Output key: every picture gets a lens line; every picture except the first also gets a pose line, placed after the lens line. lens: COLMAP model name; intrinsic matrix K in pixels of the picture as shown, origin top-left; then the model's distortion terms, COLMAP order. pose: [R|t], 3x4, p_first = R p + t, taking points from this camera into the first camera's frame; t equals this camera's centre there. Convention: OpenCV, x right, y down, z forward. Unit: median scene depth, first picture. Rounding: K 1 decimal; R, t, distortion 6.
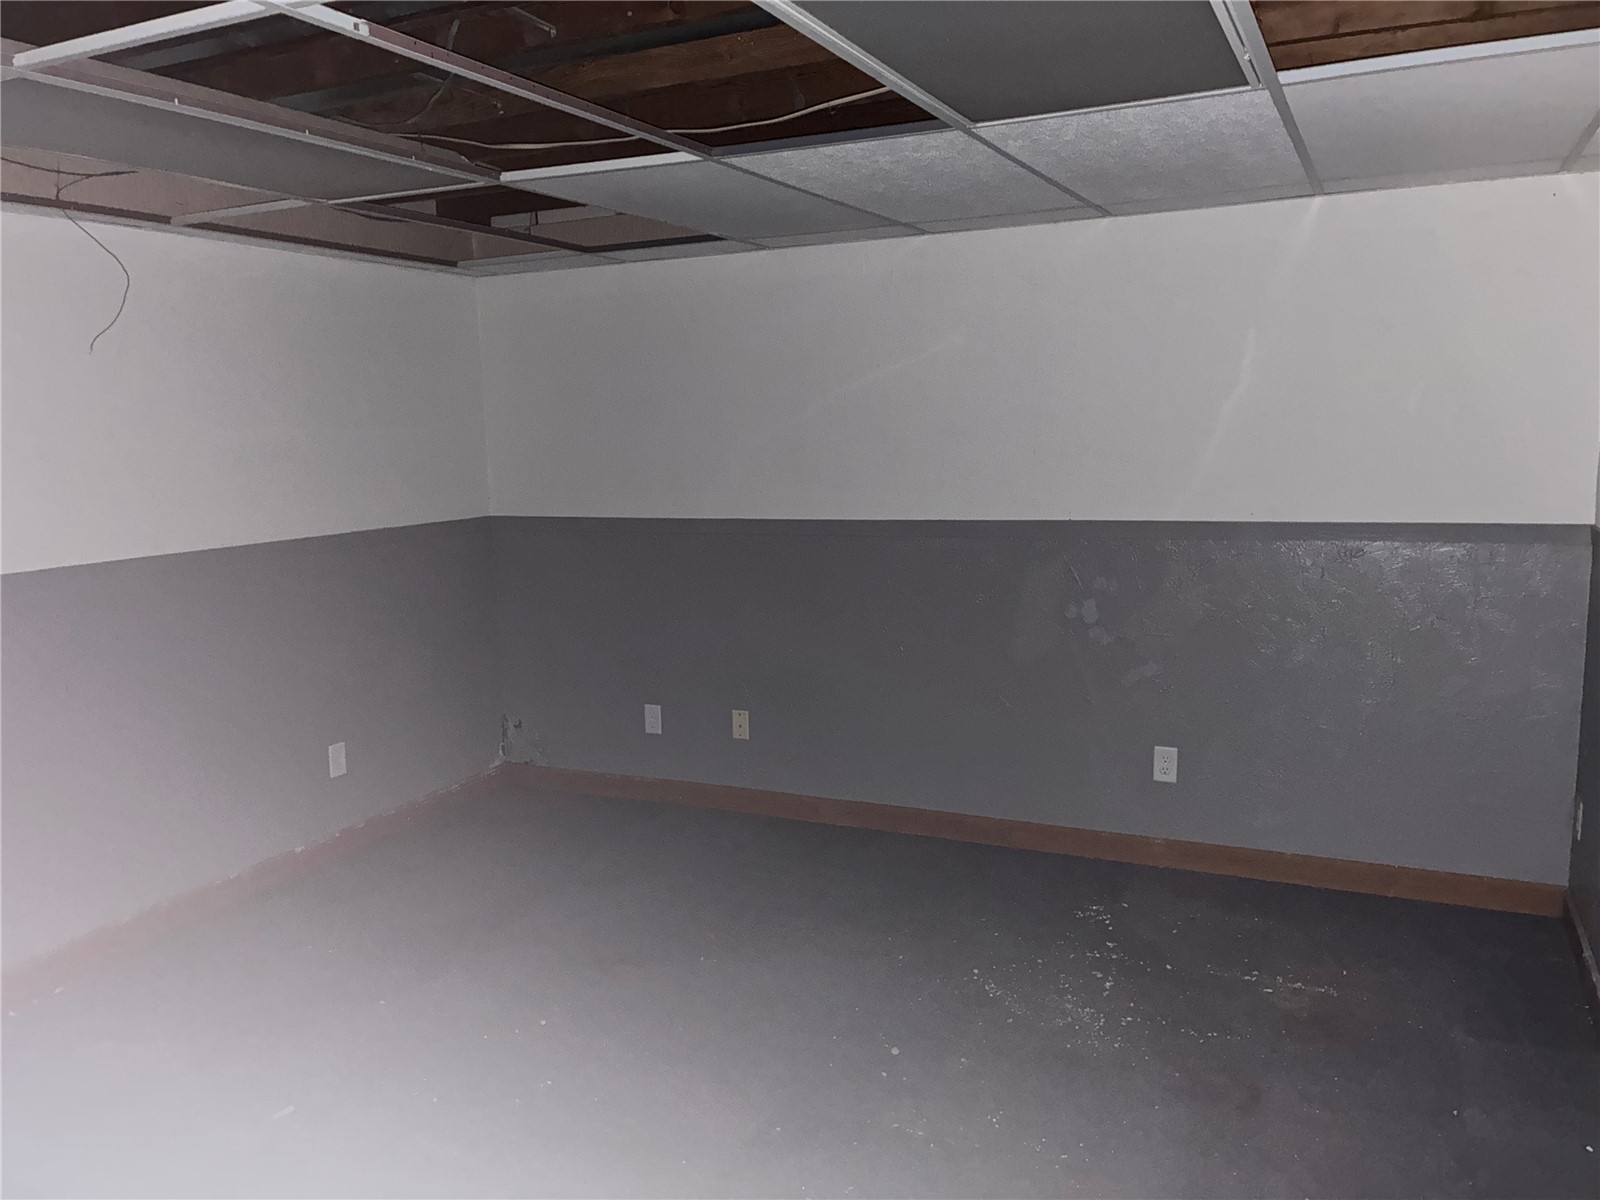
lens RADIAL K [[1211.4, 0, 805.9], [0, 1211.4, 595.5], [0, 0, 1]] dist [0.066308, -0.086315]
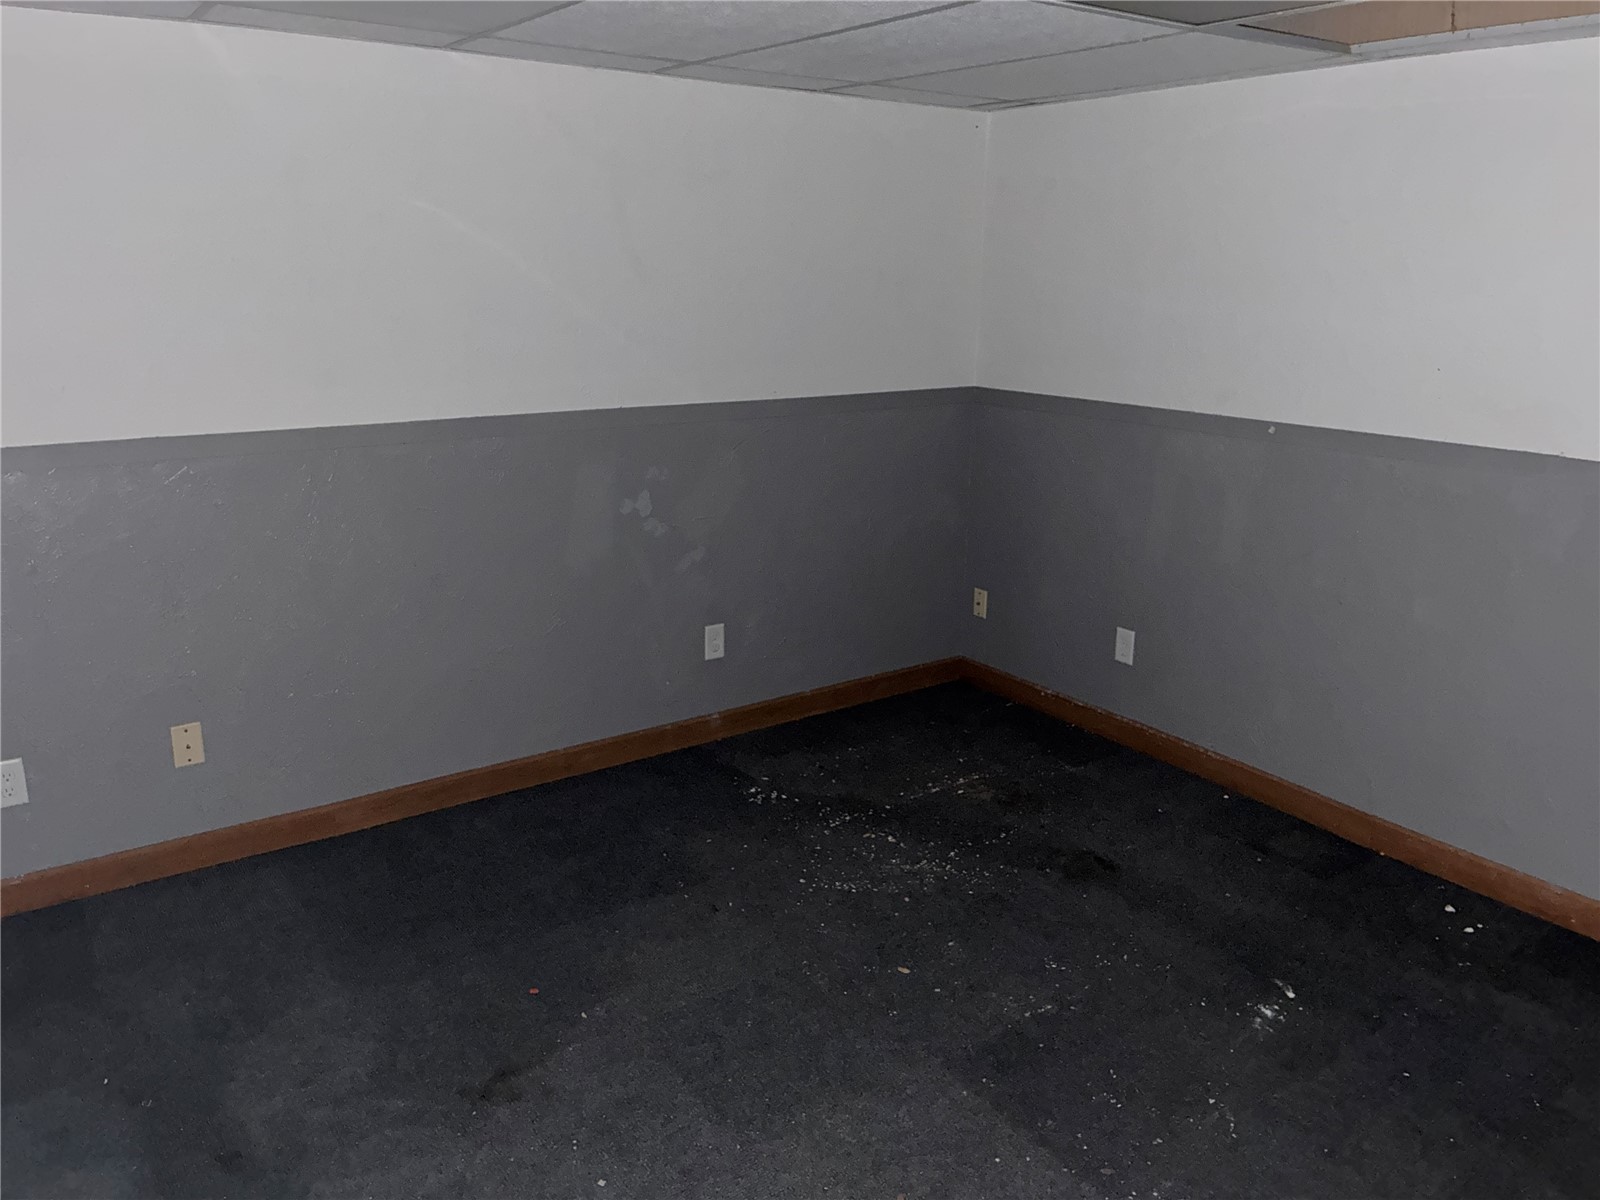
lens RADIAL K [[1211.4, 0, 805.9], [0, 1211.4, 595.5], [0, 0, 1]] dist [0.066308, -0.086315]
pose [[0.474179, -0.199336, 0.857566, -0.530390], [0.094067, 0.979928, 0.175765, -0.071176], [-0.875389, -0.002675, 0.483412, 0.434484]]
